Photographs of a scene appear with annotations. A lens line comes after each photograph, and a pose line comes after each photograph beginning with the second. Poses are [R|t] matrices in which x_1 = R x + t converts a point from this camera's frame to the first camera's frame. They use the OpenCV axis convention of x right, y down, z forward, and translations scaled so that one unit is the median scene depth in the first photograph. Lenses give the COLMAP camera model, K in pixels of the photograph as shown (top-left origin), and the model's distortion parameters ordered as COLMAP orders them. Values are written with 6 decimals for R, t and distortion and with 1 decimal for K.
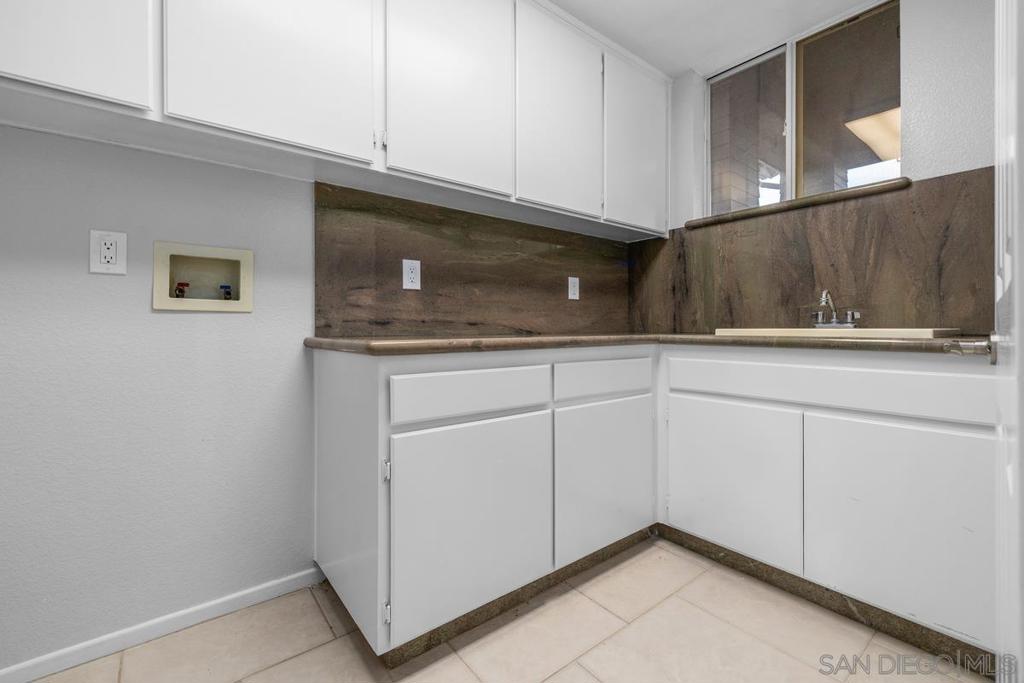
lens RADIAL K [[442.9, 0, 513.1], [0, 442.9, 334.4], [0, 0, 1]] dist [-0.000747, 0.000055]
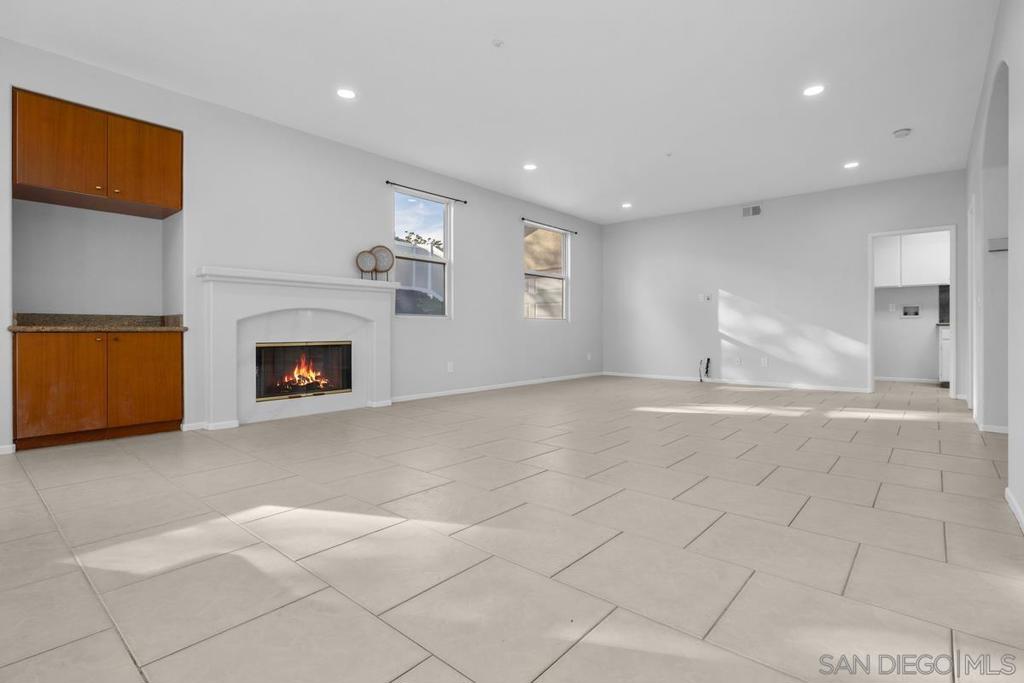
lens RADIAL K [[492.7, 0, 512.1], [0, 492.7, 336.2], [0, 0, 1]] dist [-0.000493, -0.000037]
pose [[0.193862, 0.003683, -0.981022, 3.667257], [-0.002710, 0.999991, 0.003219, 0.137742], [0.981025, 0.002034, 0.193871, -4.233319]]
